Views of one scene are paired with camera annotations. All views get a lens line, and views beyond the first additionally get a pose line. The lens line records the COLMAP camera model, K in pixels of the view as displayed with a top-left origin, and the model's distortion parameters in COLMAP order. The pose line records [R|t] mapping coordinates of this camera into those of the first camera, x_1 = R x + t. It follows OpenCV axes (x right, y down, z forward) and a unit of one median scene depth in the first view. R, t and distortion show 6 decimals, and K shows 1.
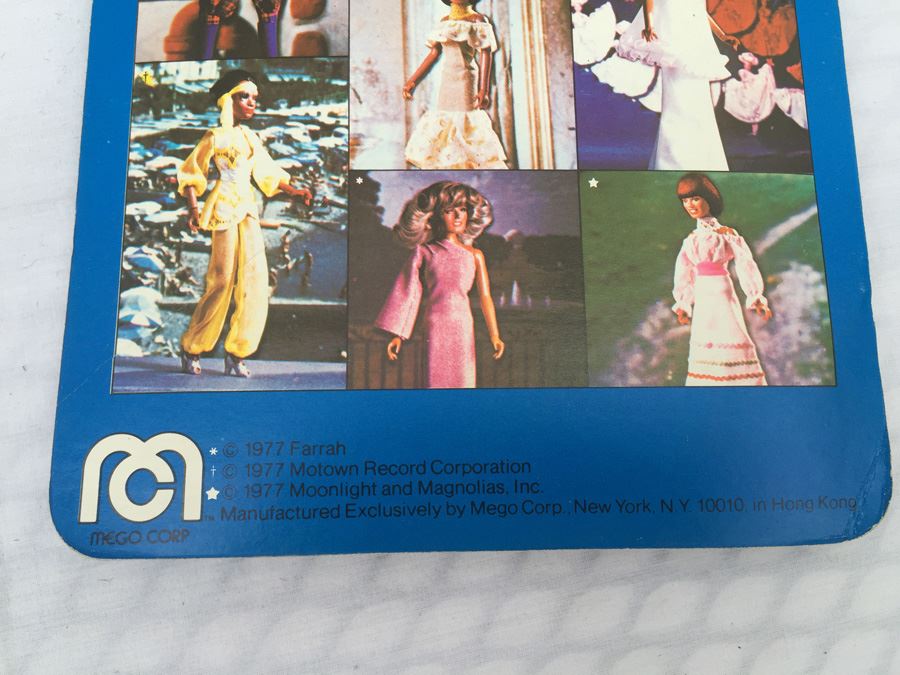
lens RADIAL K [[763.6, 0, 450.1], [0, 763.6, 339.8], [0, 0, 1]] dist [0.054975, -0.058510]
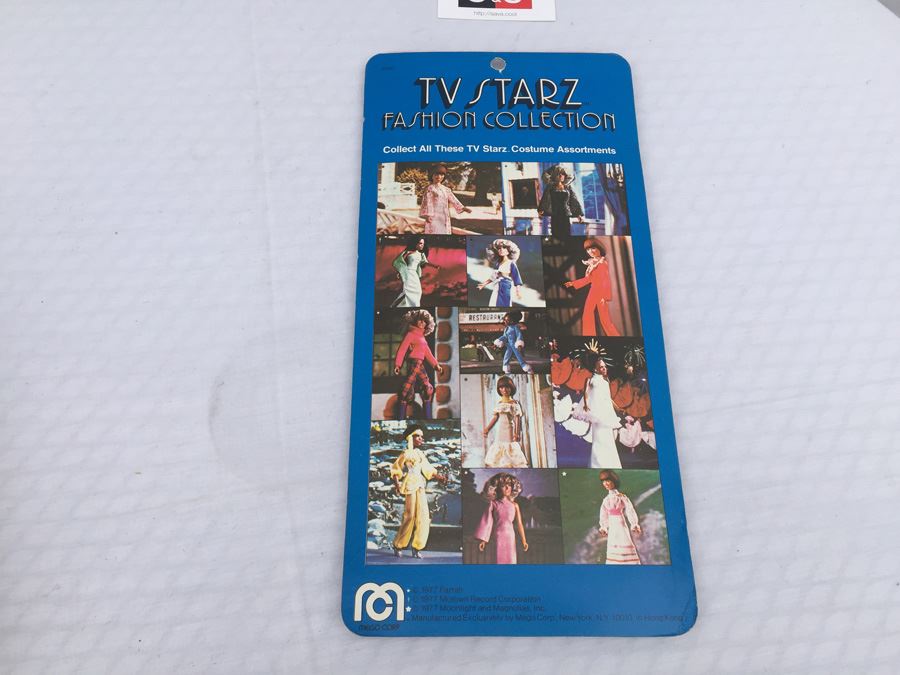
lens RADIAL K [[763.6, 0, 450.8], [0, 763.6, 336.9], [0, 0, 1]] dist [0.054975, -0.058510]
pose [[0.999967, 0.008081, -0.001124, -0.166488], [-0.008118, 0.971777, -0.235761, -0.056615], [-0.000813, 0.235763, 0.971810, -1.414758]]
